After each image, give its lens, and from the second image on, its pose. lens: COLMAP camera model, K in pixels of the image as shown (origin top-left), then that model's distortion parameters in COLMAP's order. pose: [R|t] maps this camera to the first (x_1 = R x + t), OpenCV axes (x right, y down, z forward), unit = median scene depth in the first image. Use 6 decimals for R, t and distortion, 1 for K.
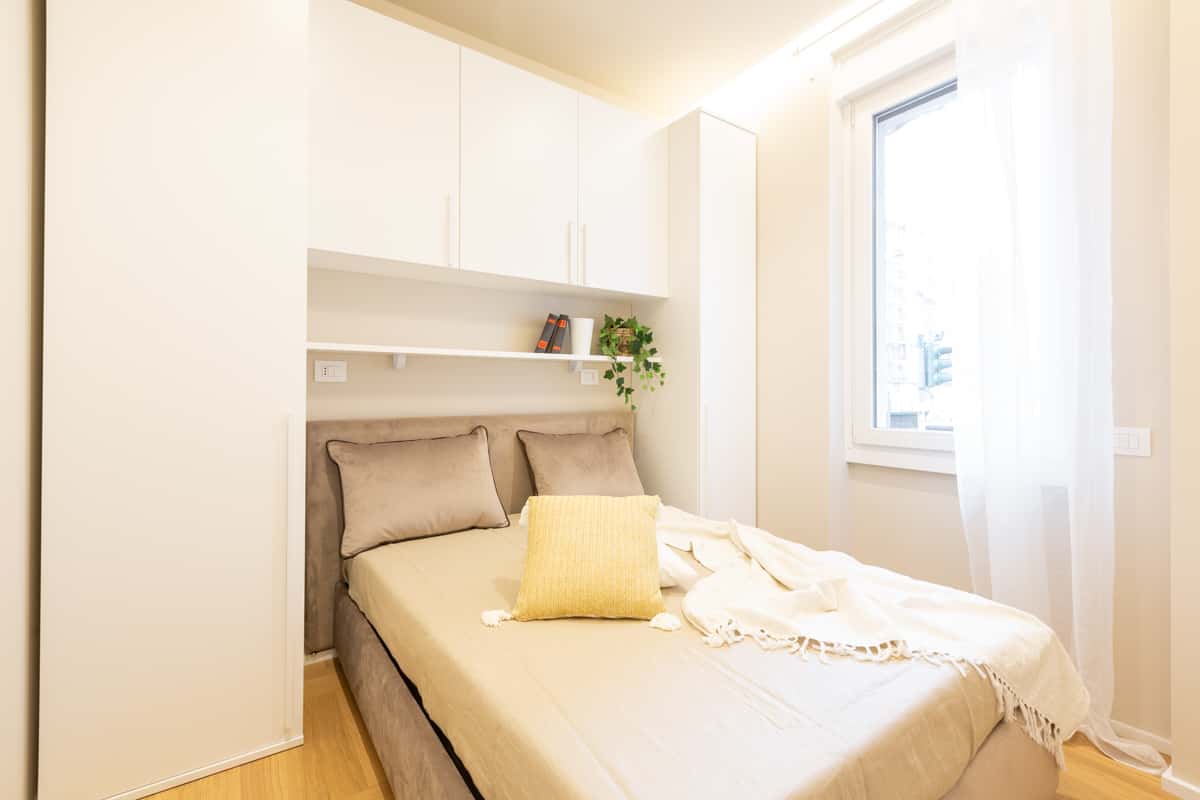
lens RADIAL K [[531.4, 0, 600.0], [0, 531.4, 387.6], [0, 0, 1]] dist [-0.000233, -0.000479]
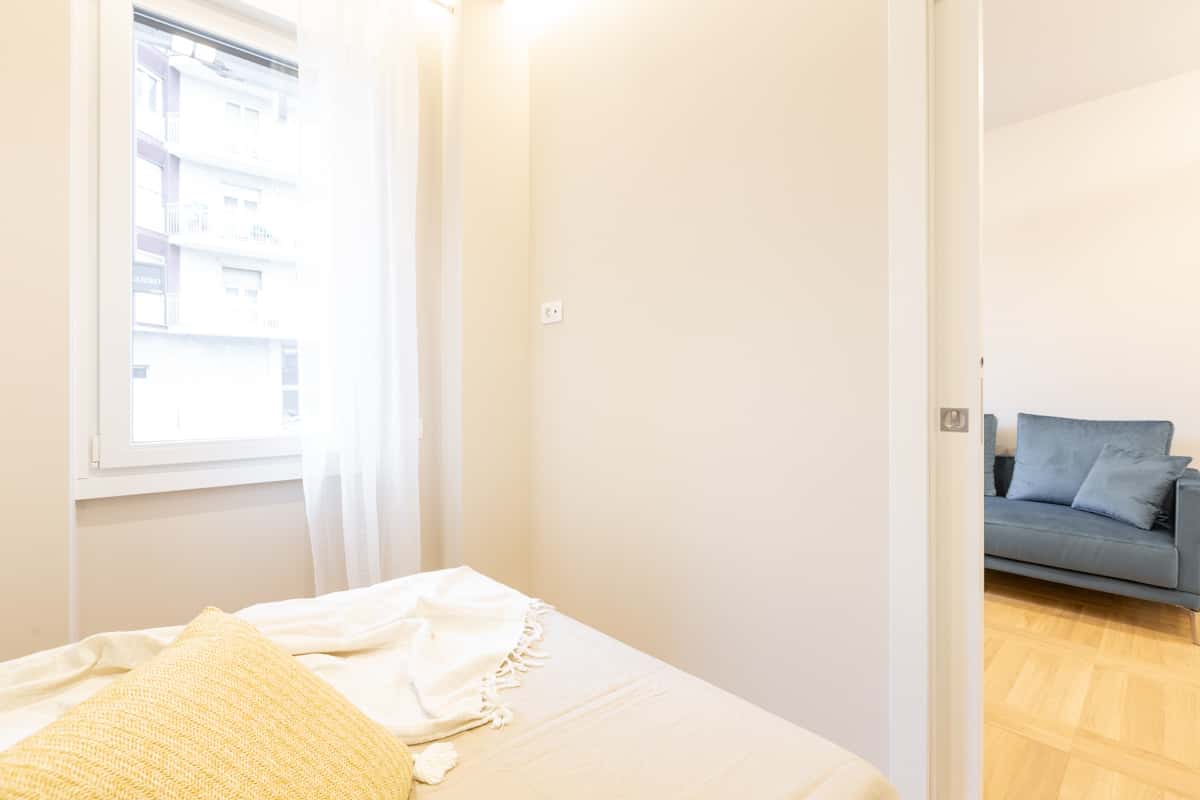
lens RADIAL K [[531.4, 0, 600.0], [0, 531.4, 387.6], [0, 0, 1]] dist [-0.000233, -0.000479]
pose [[-0.133144, 0.006154, 0.991078, -0.306472], [-0.007949, 0.999942, -0.007277, 0.001457], [-0.991065, -0.008847, -0.133087, 0.517644]]
